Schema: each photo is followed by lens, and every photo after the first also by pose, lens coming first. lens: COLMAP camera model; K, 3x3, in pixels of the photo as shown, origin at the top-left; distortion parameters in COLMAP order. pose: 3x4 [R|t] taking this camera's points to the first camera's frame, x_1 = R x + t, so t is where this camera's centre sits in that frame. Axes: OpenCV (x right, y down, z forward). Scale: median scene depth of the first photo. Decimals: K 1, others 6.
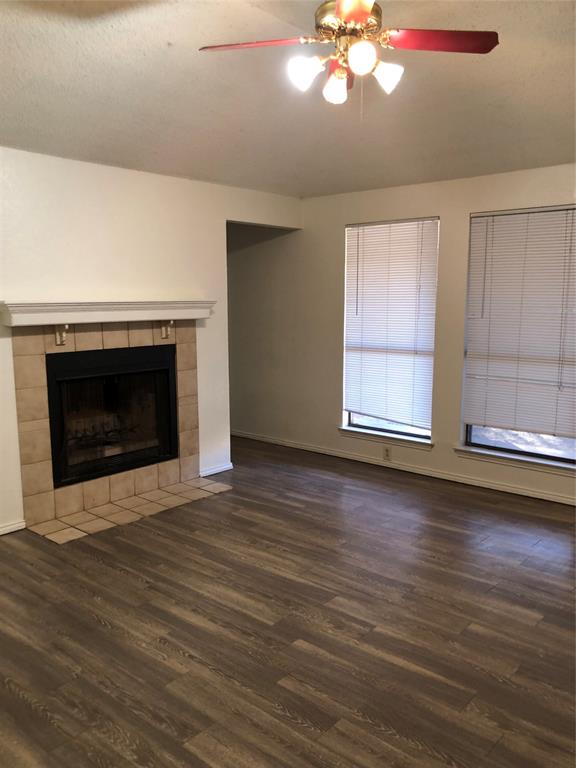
lens RADIAL K [[629.7, 0, 286.1], [0, 629.7, 386.3], [0, 0, 1]] dist [0.034502, -0.026715]
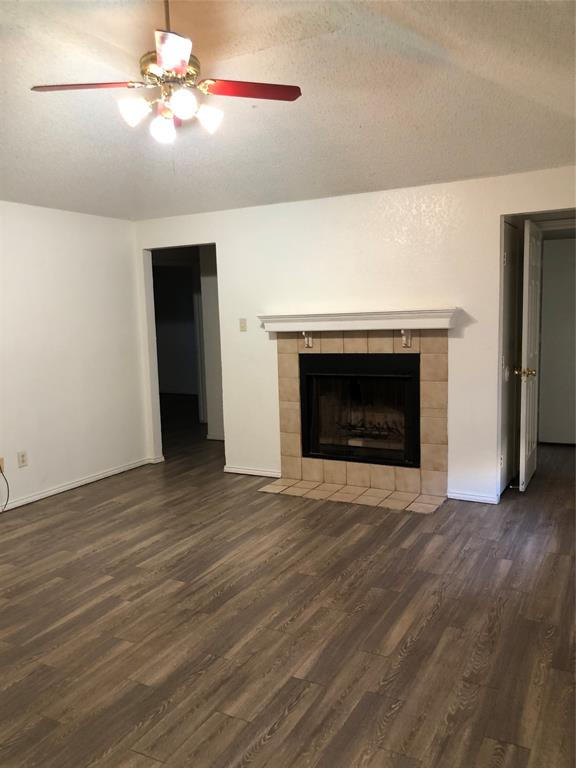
lens RADIAL K [[629.7, 0, 284.1], [0, 629.7, 378.8], [0, 0, 1]] dist [0.034502, -0.026715]
pose [[0.212163, 0.105460, -0.971527, 0.852098], [-0.106704, 0.990716, 0.084241, -0.100714], [0.971391, 0.085793, 0.221447, 0.650848]]
